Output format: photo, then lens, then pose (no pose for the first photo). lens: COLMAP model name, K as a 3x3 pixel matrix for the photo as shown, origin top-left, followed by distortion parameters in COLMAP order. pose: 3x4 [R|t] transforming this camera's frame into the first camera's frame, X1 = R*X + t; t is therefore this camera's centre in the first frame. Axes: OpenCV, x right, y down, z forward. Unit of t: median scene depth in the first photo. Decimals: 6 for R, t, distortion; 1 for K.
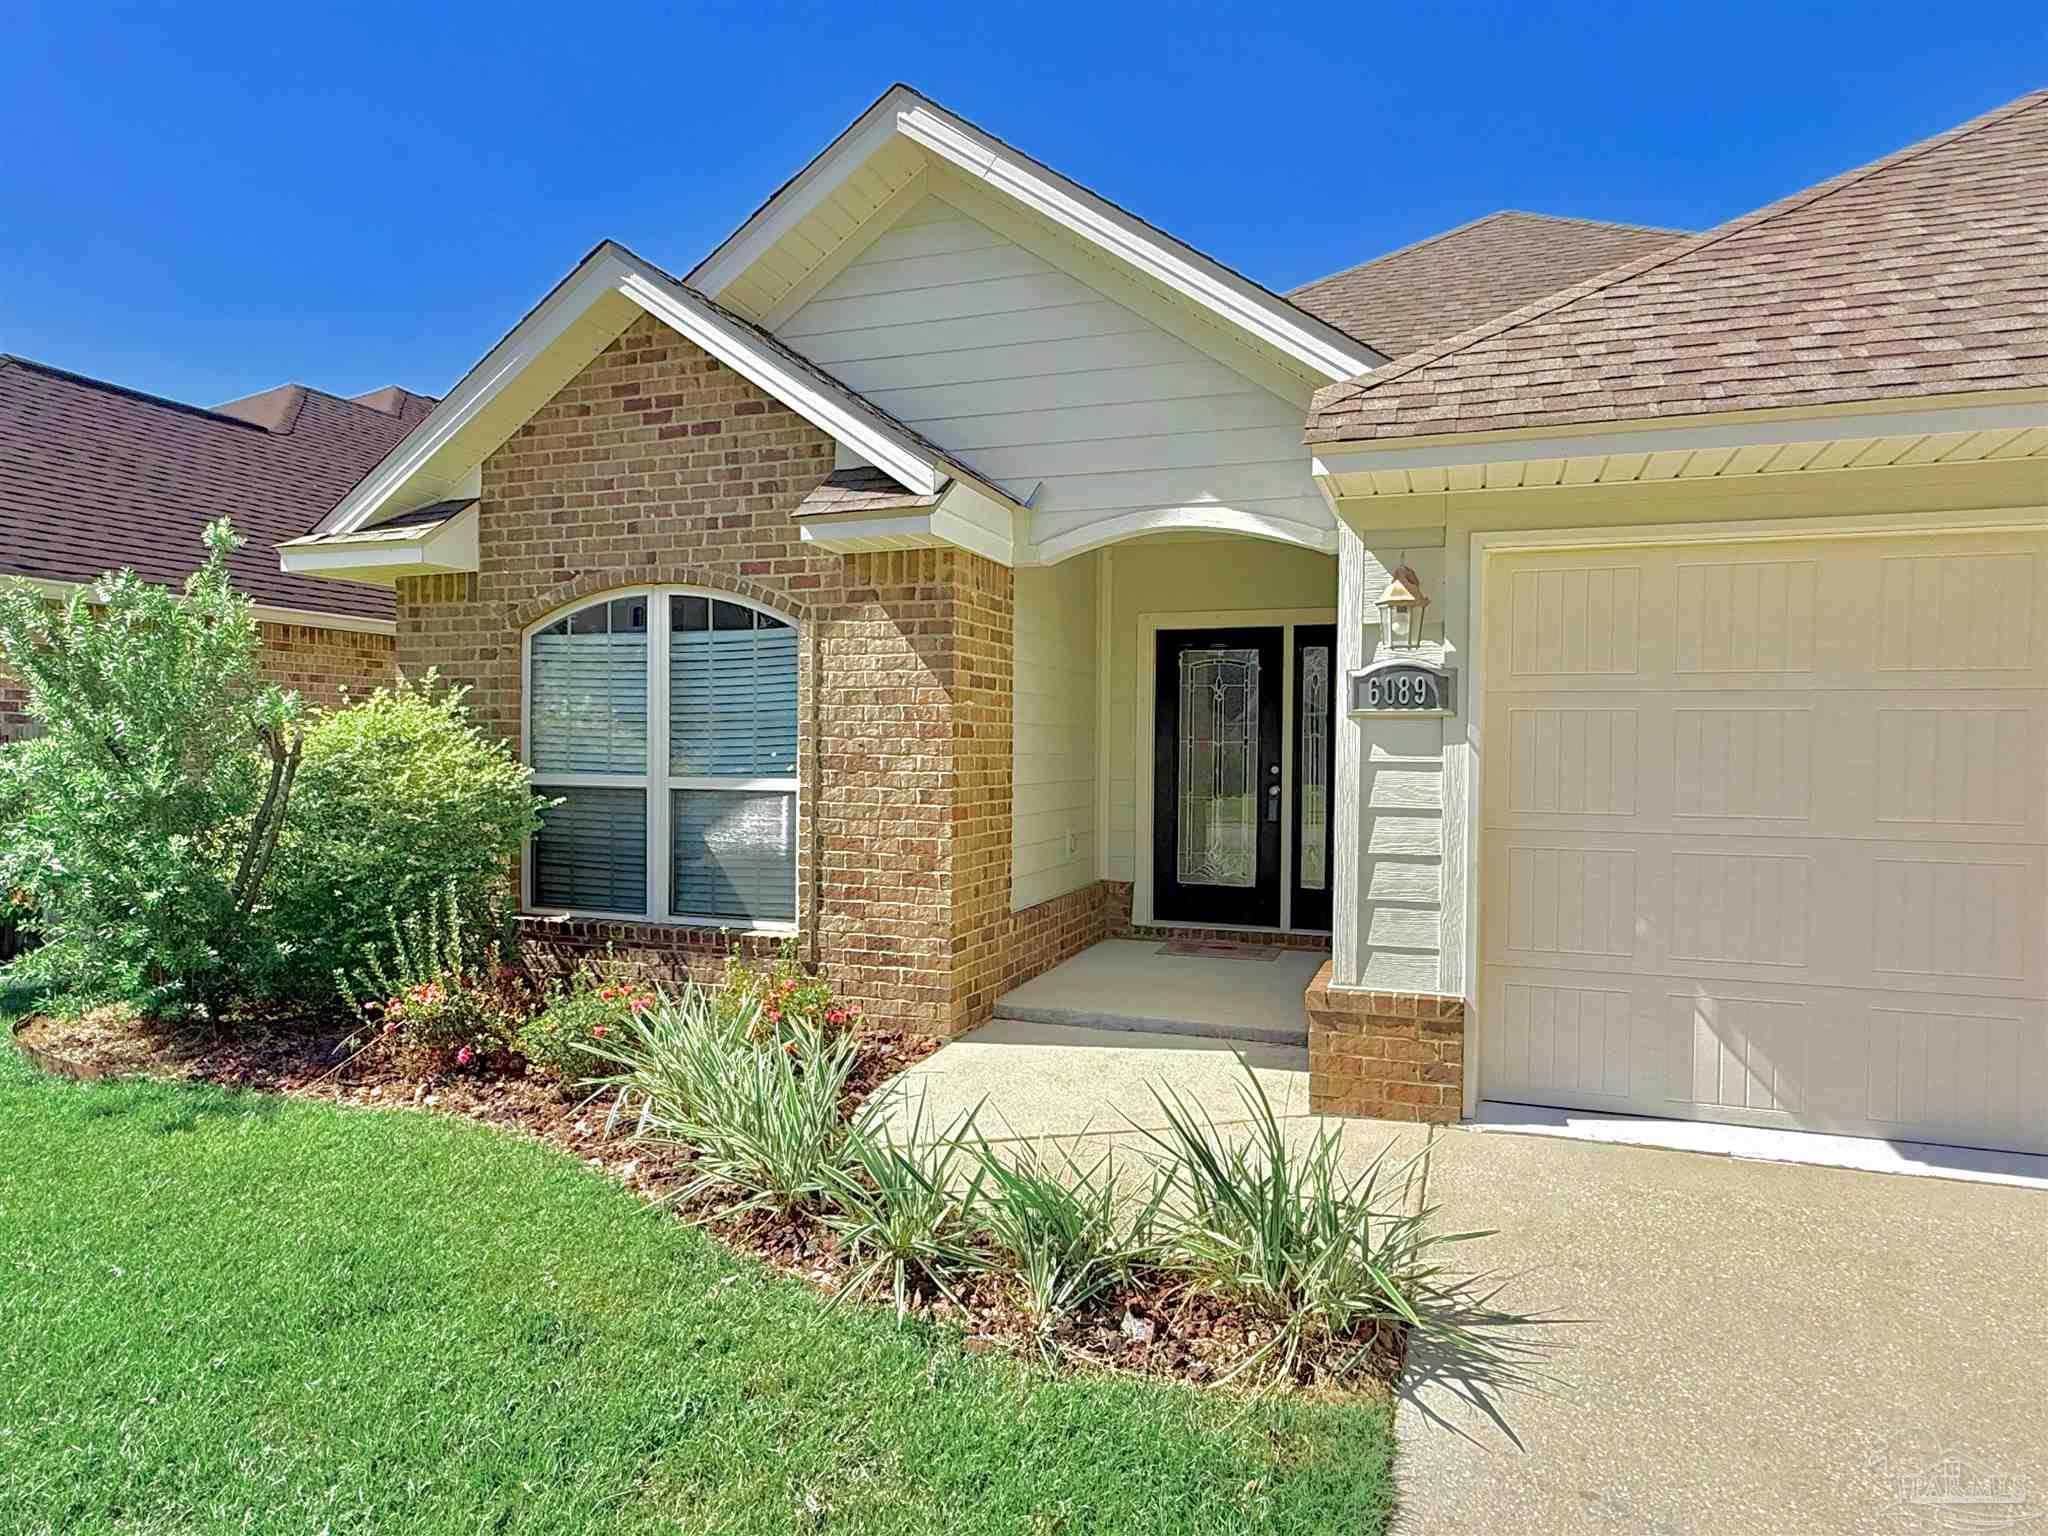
lens RADIAL K [[1248.1, 0, 1024.0], [0, 1248.1, 768.0], [0, 0, 1]] dist [0.004200, 0.000078]
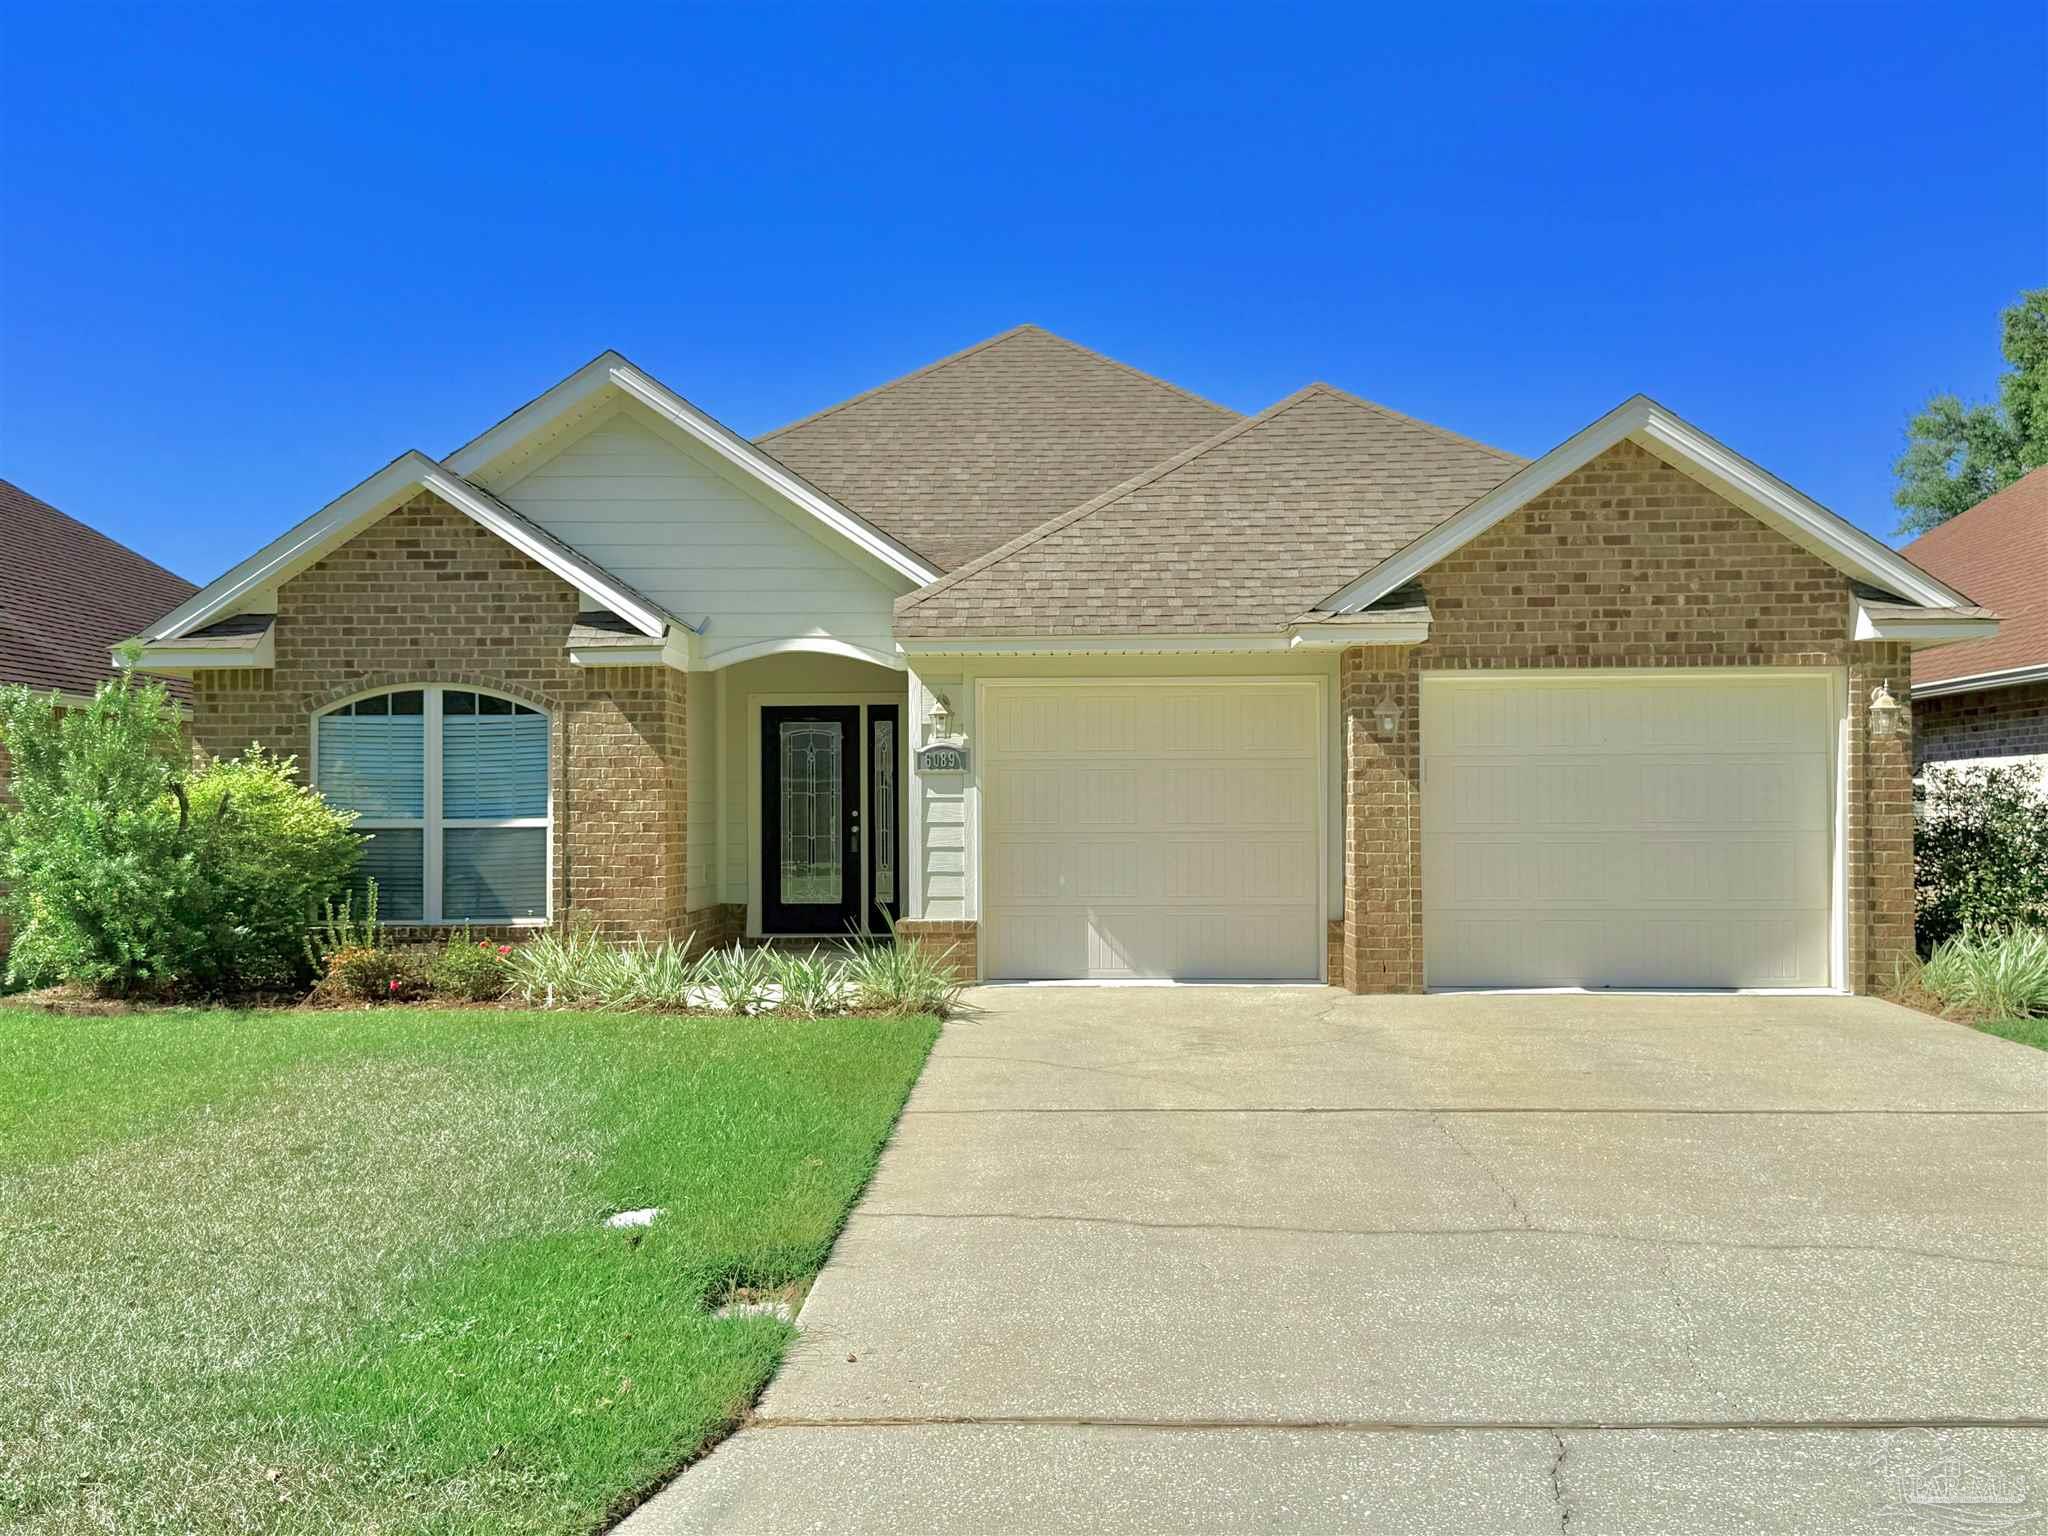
lens RADIAL K [[2138.6, 0, 1014.3], [0, 2138.6, 776.6], [0, 0, 1]] dist [0.097966, -0.000576]
pose [[0.949884, -0.007203, 0.312520, -0.451744], [0.019345, 0.999173, -0.035767, 0.060920], [-0.312004, 0.040020, 0.949237, -1.570786]]
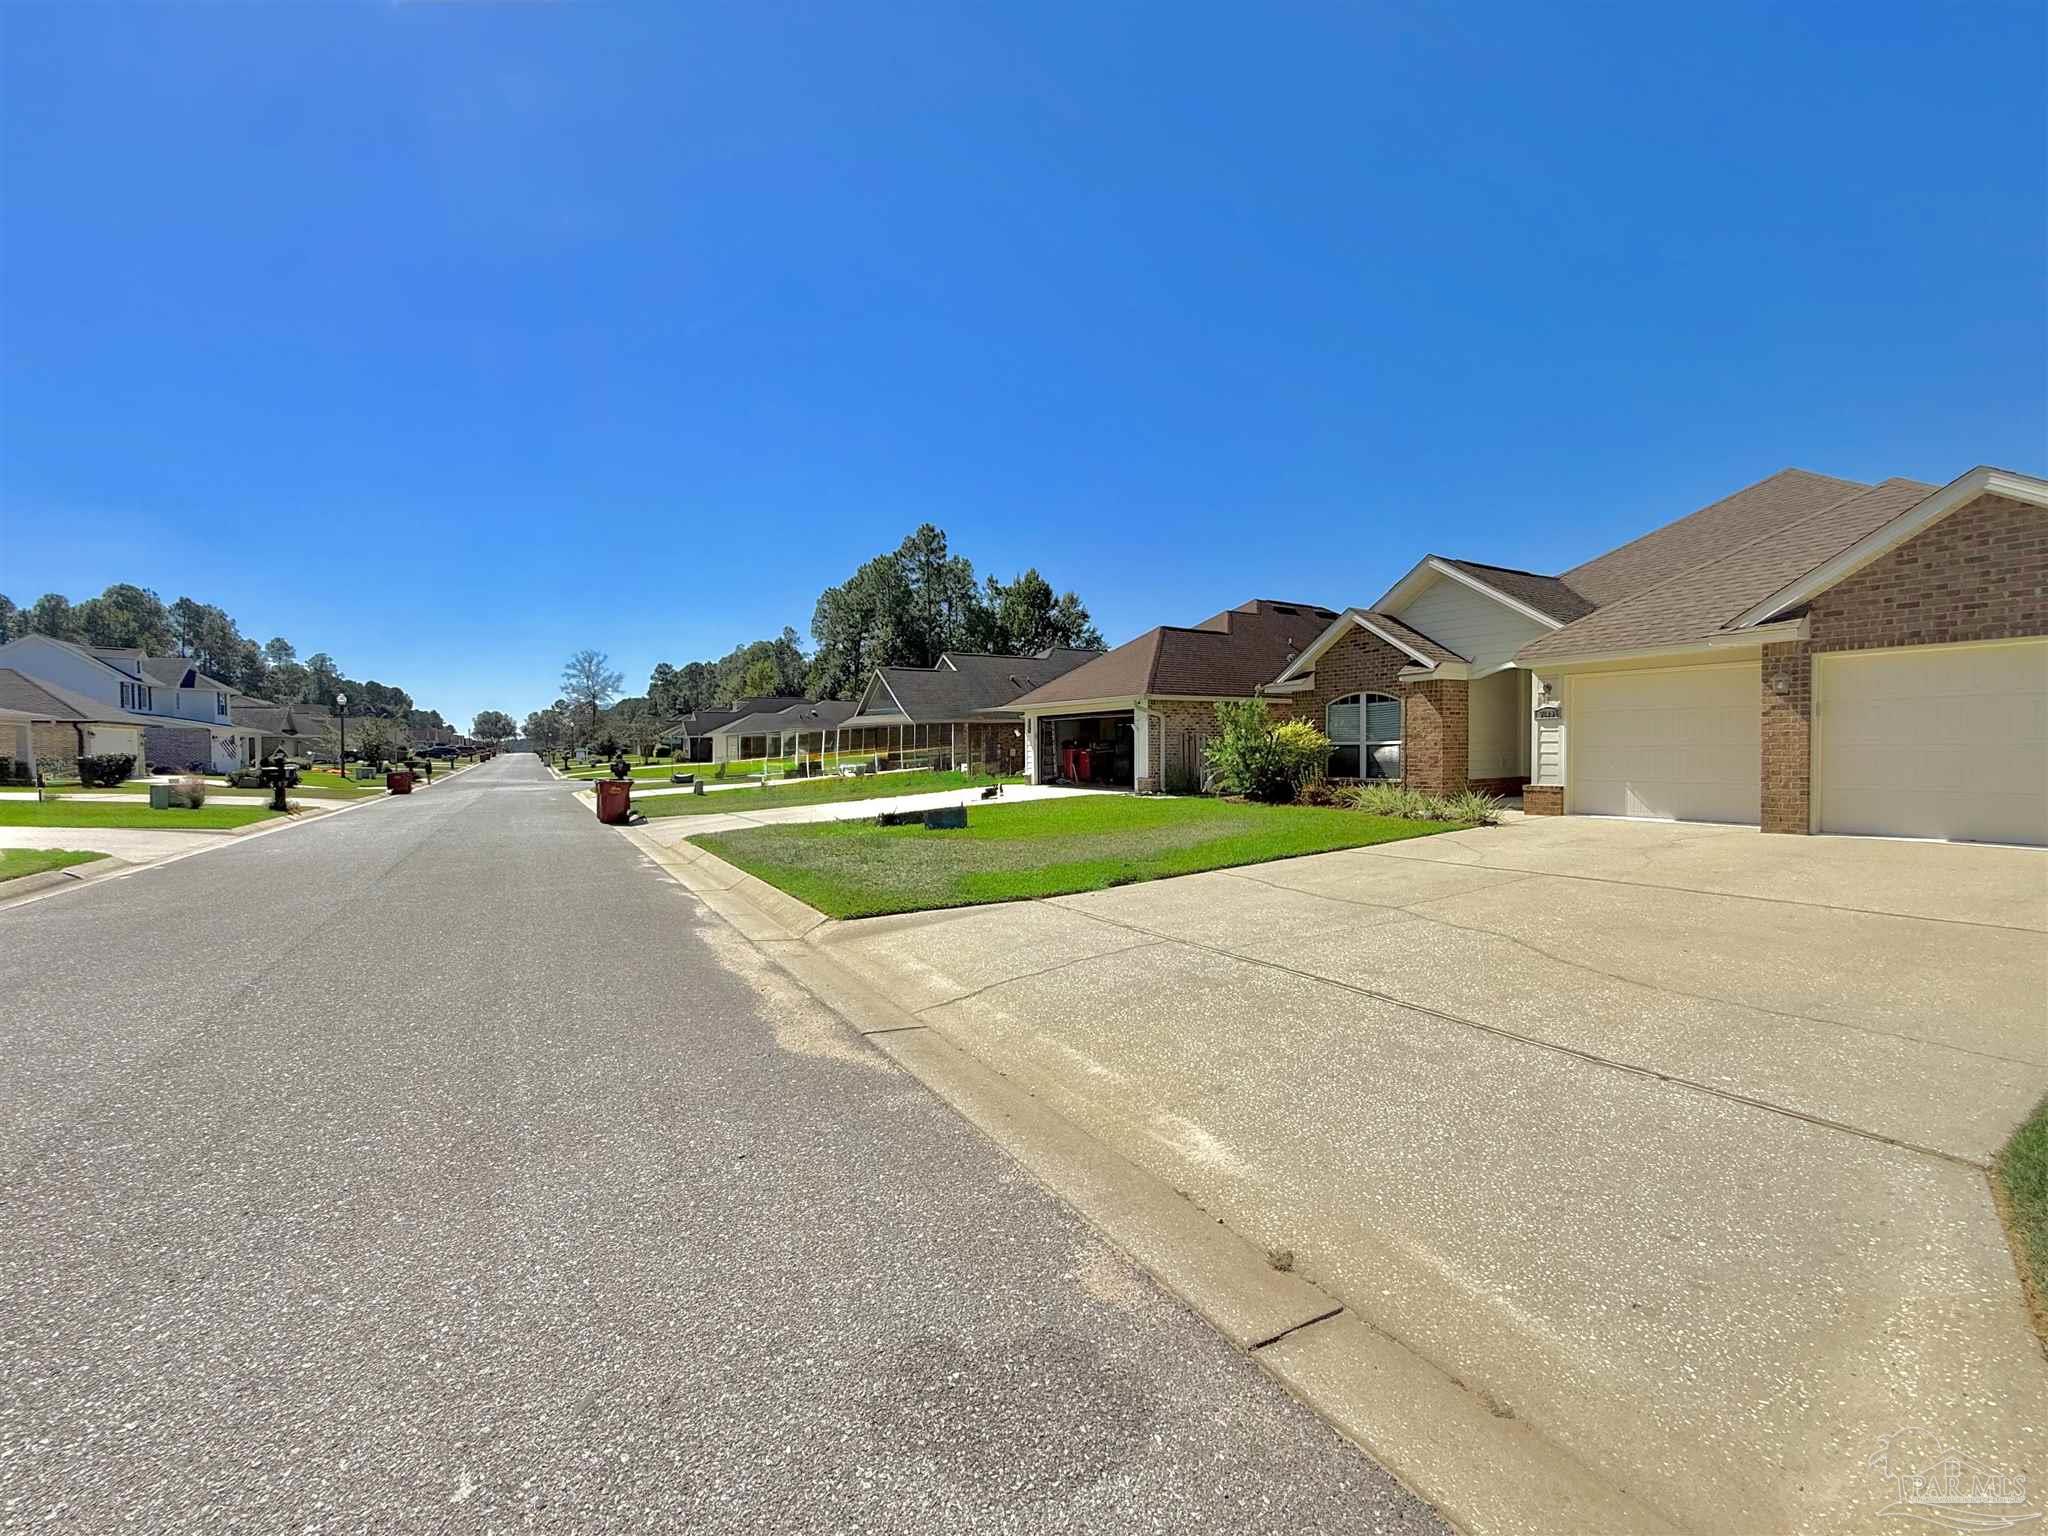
lens RADIAL K [[820.1, 0, 1016.3], [0, 820.1, 770.0], [0, 0, 1]] dist [-0.000088, -0.000153]
pose [[0.775289, 0.000510, -0.631607, 0.493083], [0.003683, 0.999979, 0.005328, 0.080700], [0.631596, -0.006457, 0.775271, -1.693402]]
